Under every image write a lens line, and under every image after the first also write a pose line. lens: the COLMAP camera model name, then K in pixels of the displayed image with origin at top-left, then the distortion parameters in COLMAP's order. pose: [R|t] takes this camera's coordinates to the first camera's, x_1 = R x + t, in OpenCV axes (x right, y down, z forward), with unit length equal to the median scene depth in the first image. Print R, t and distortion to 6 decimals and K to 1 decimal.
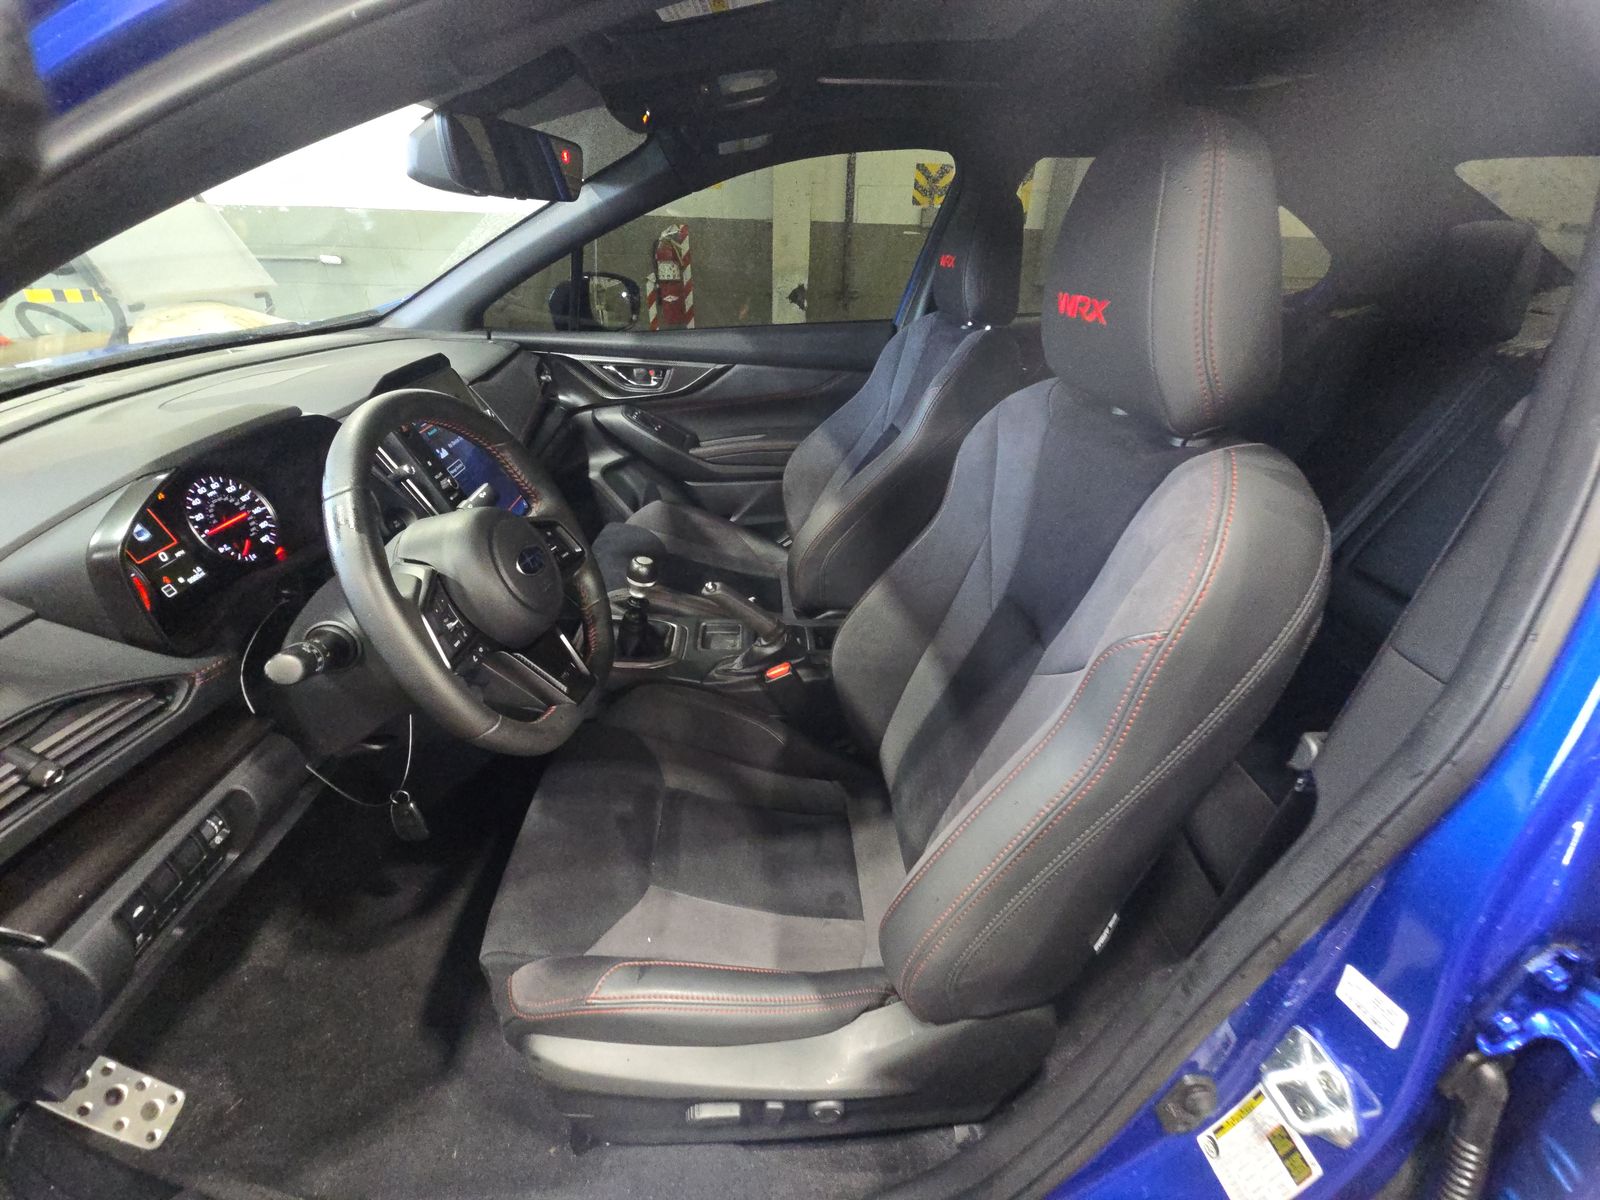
lens RADIAL K [[647.4, 0, 800.0], [0, 647.4, 600.0], [0, 0, 1]] dist [0.000145, -0.000007]
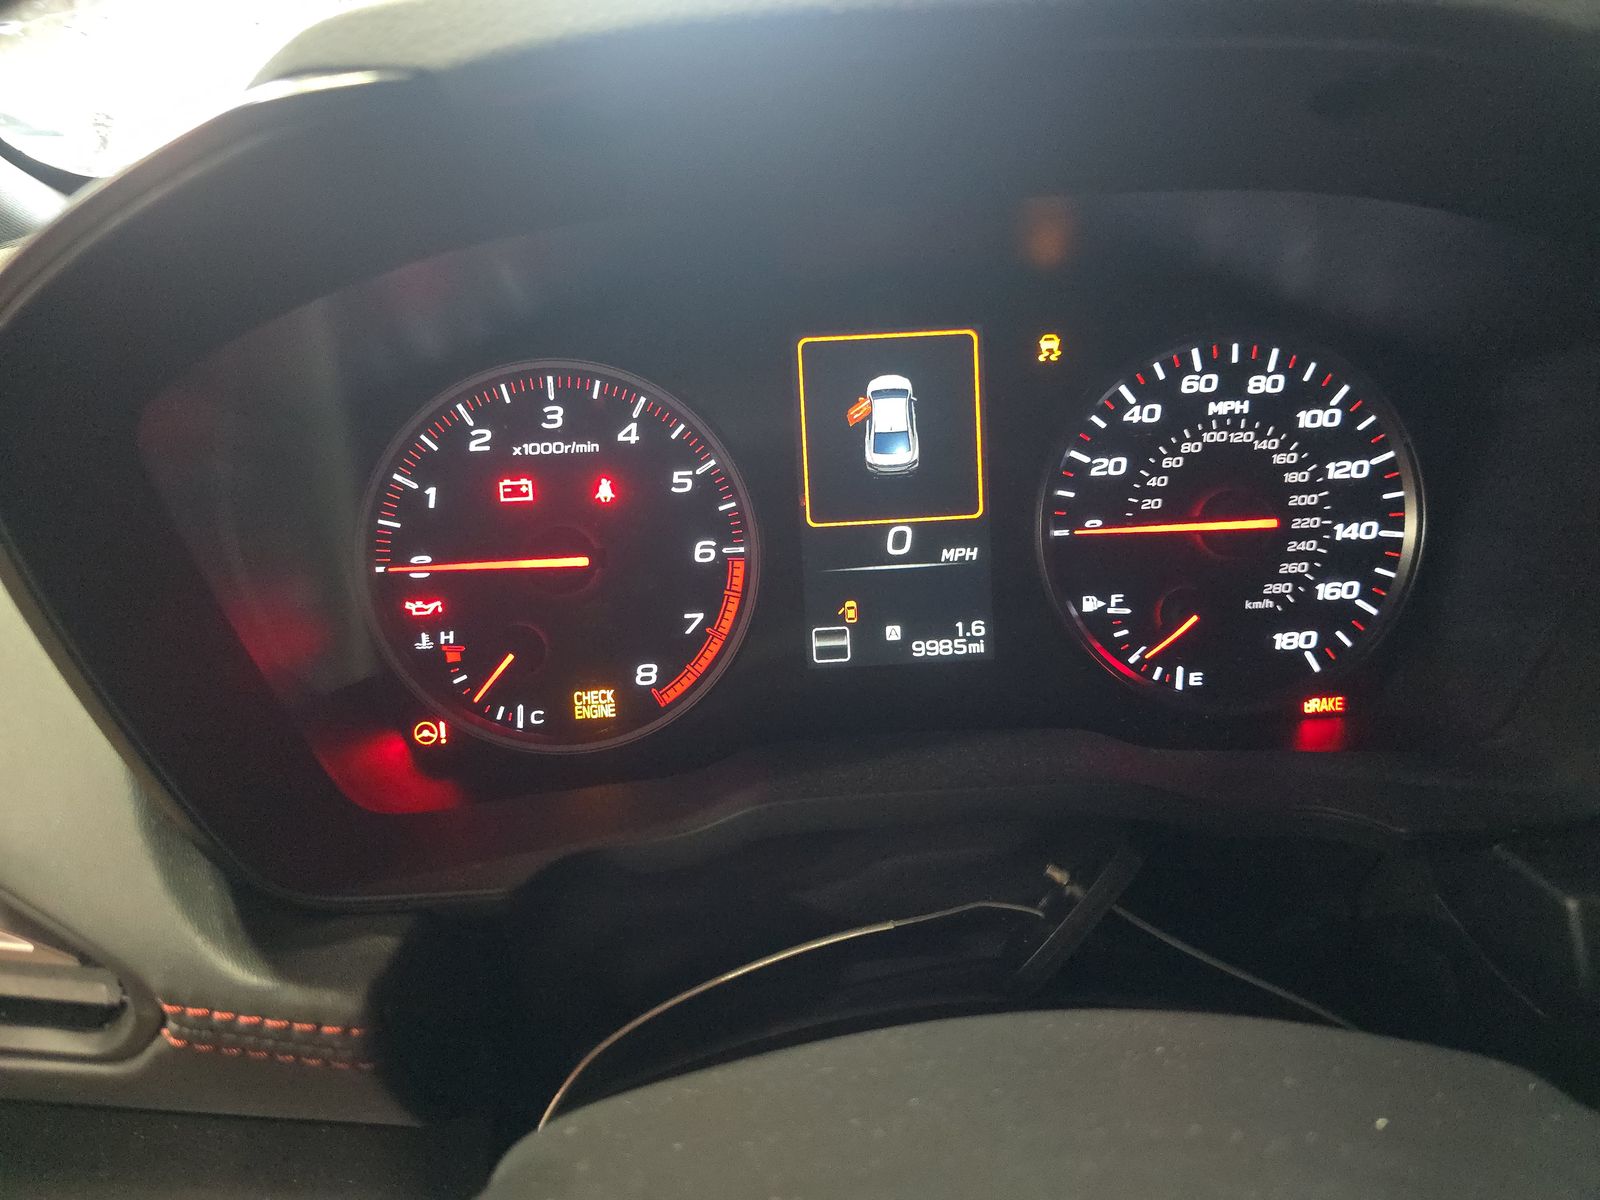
lens RADIAL K [[1133.0, 0, 800.0], [0, 1133.0, 600.0], [0, 0, 1]] dist [0.003582, -0.000239]
pose [[0.007001, 0.401396, -0.915878, -0.498023], [-0.467484, 0.810966, 0.351843, -0.188754], [0.883974, 0.425695, 0.193323, 0.835472]]
